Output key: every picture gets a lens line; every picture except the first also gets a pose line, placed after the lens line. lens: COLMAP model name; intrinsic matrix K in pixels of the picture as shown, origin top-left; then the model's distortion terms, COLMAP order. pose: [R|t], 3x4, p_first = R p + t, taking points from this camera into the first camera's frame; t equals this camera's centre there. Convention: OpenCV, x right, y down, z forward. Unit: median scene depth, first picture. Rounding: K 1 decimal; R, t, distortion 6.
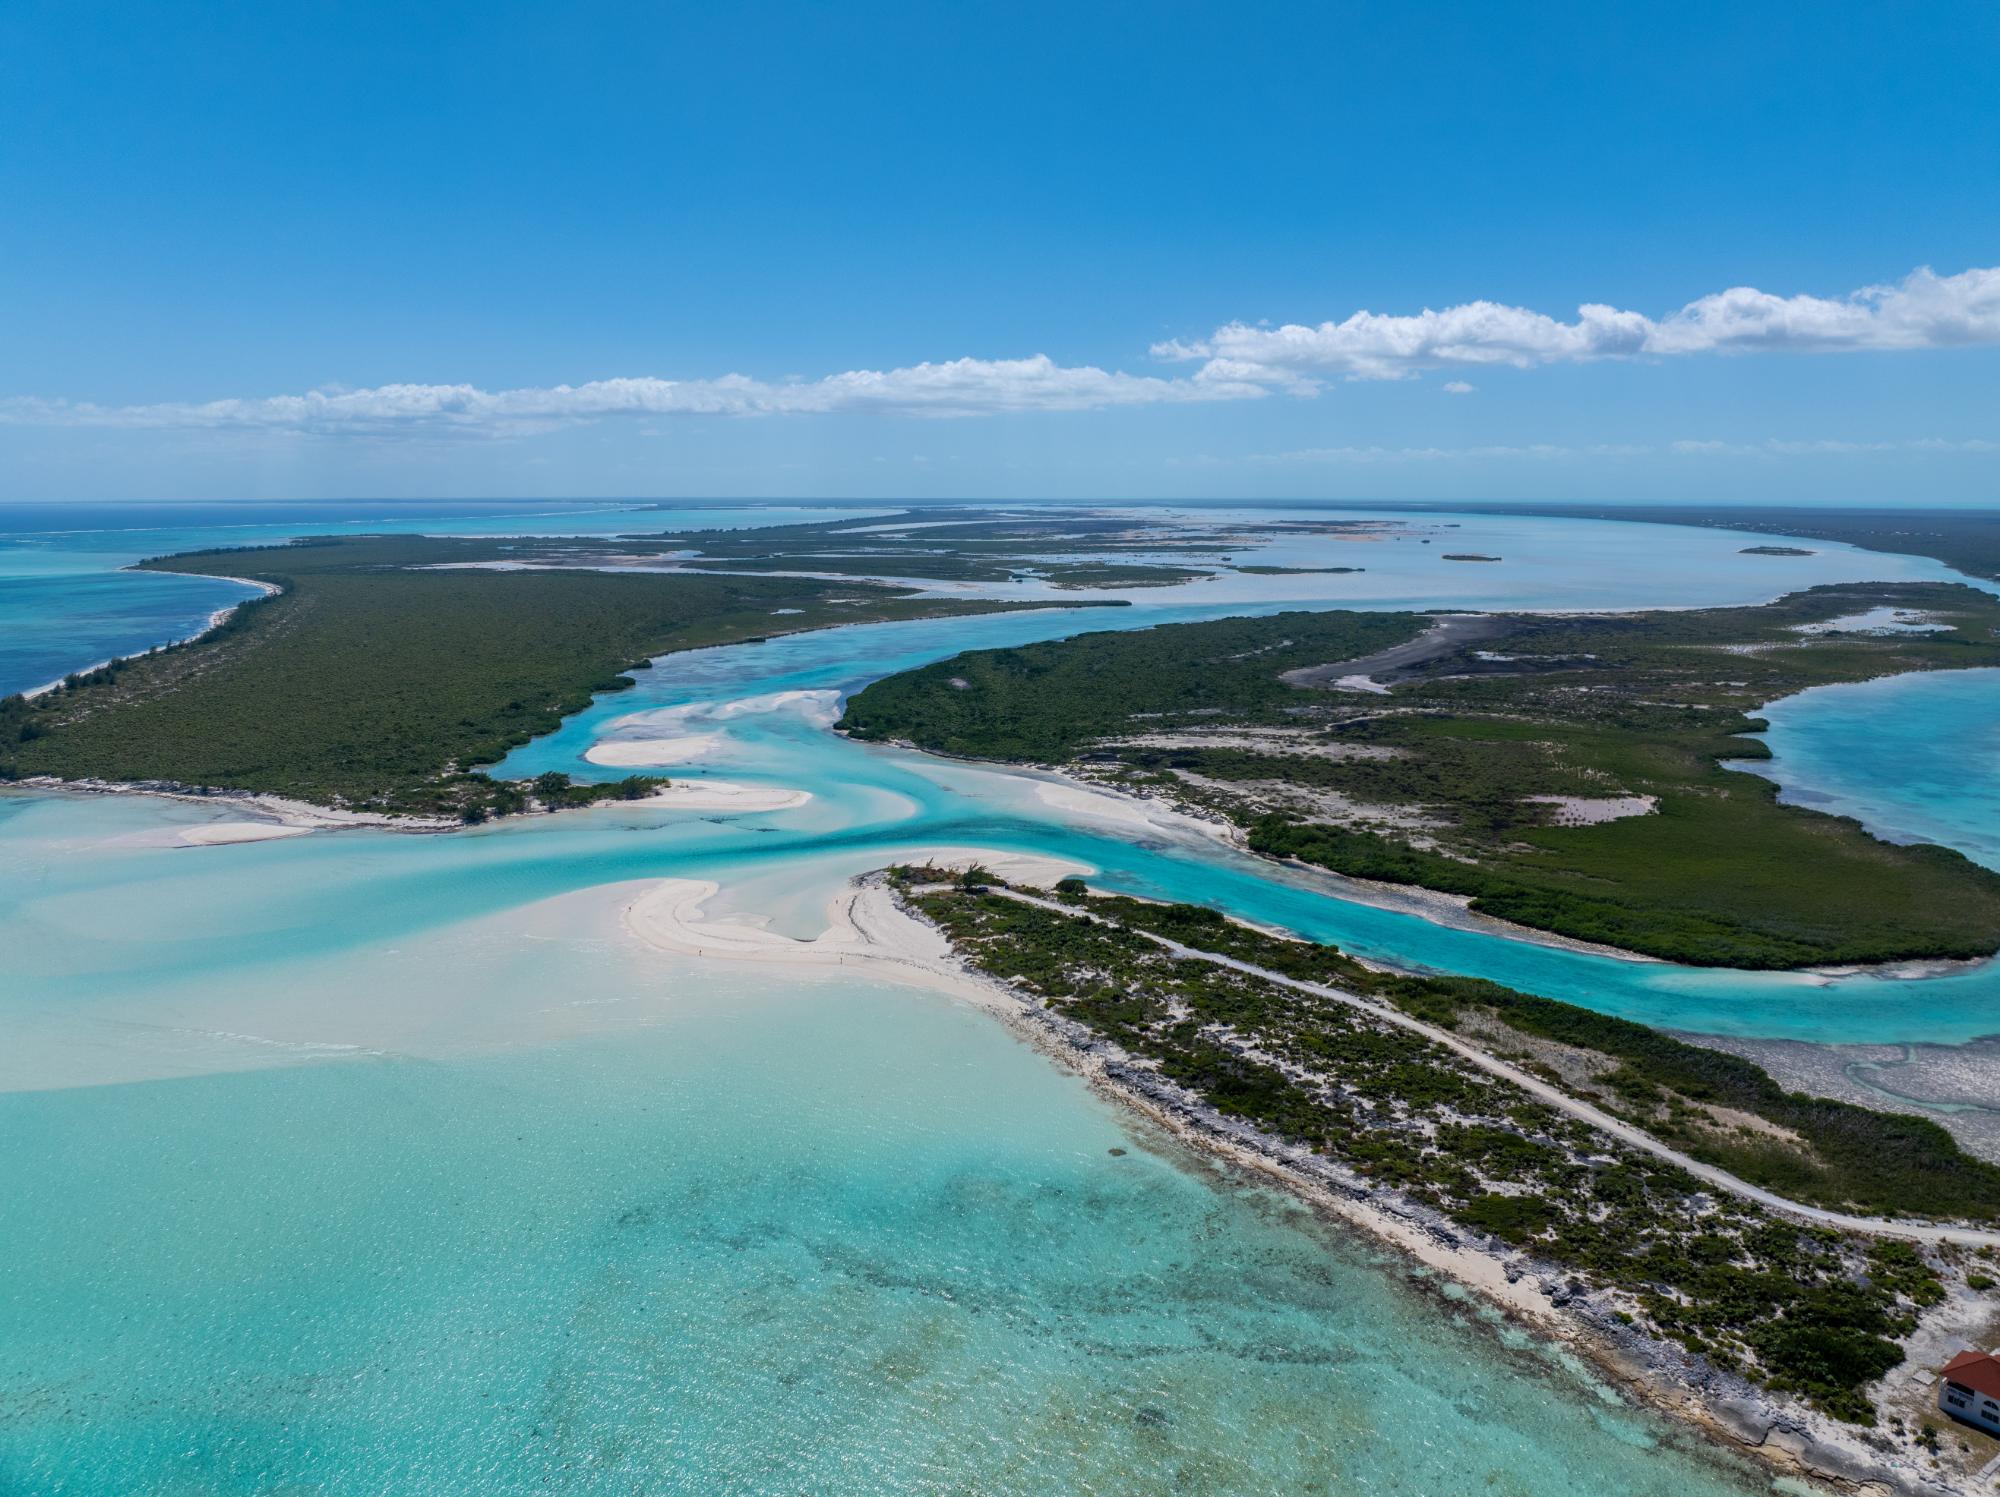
lens RADIAL K [[1419.9, 0, 1011.1], [0, 1419.9, 664.8], [0, 0, 1]] dist [-0.045665, 0.014039]
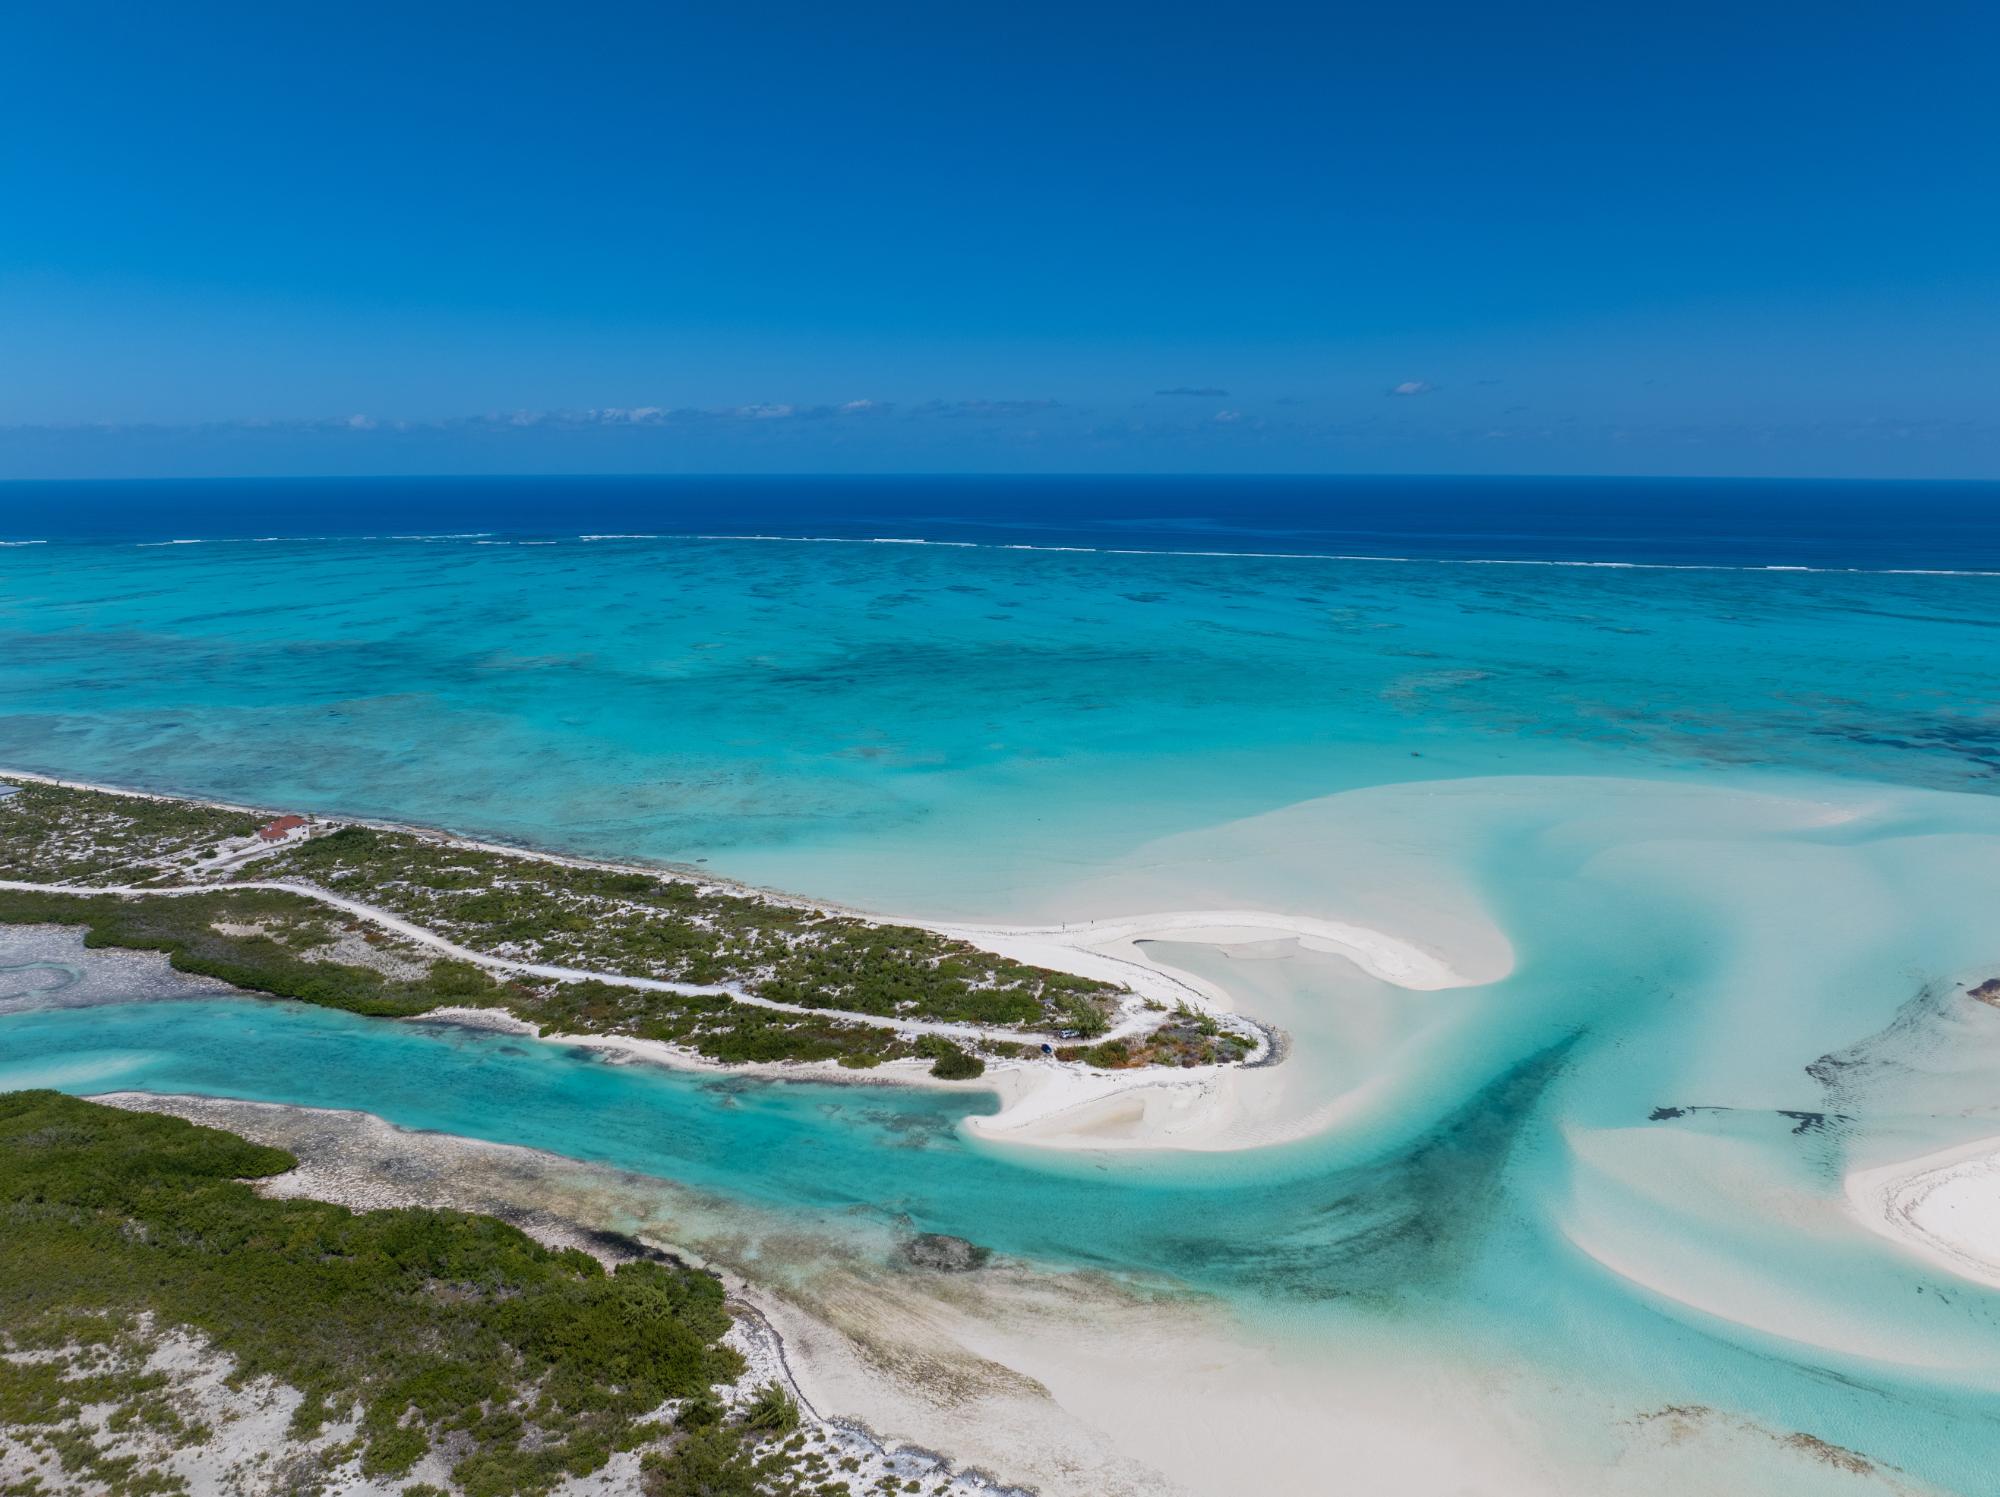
lens RADIAL K [[1419.9, 0, 1010.4], [0, 1419.9, 667.3], [0, 0, 1]] dist [-0.045665, 0.014039]
pose [[-0.880635, 0.065905, -0.469190, 0.357332], [-0.060876, 0.966331, 0.249996, -0.205816], [0.469869, 0.248718, -0.846973, 1.745336]]
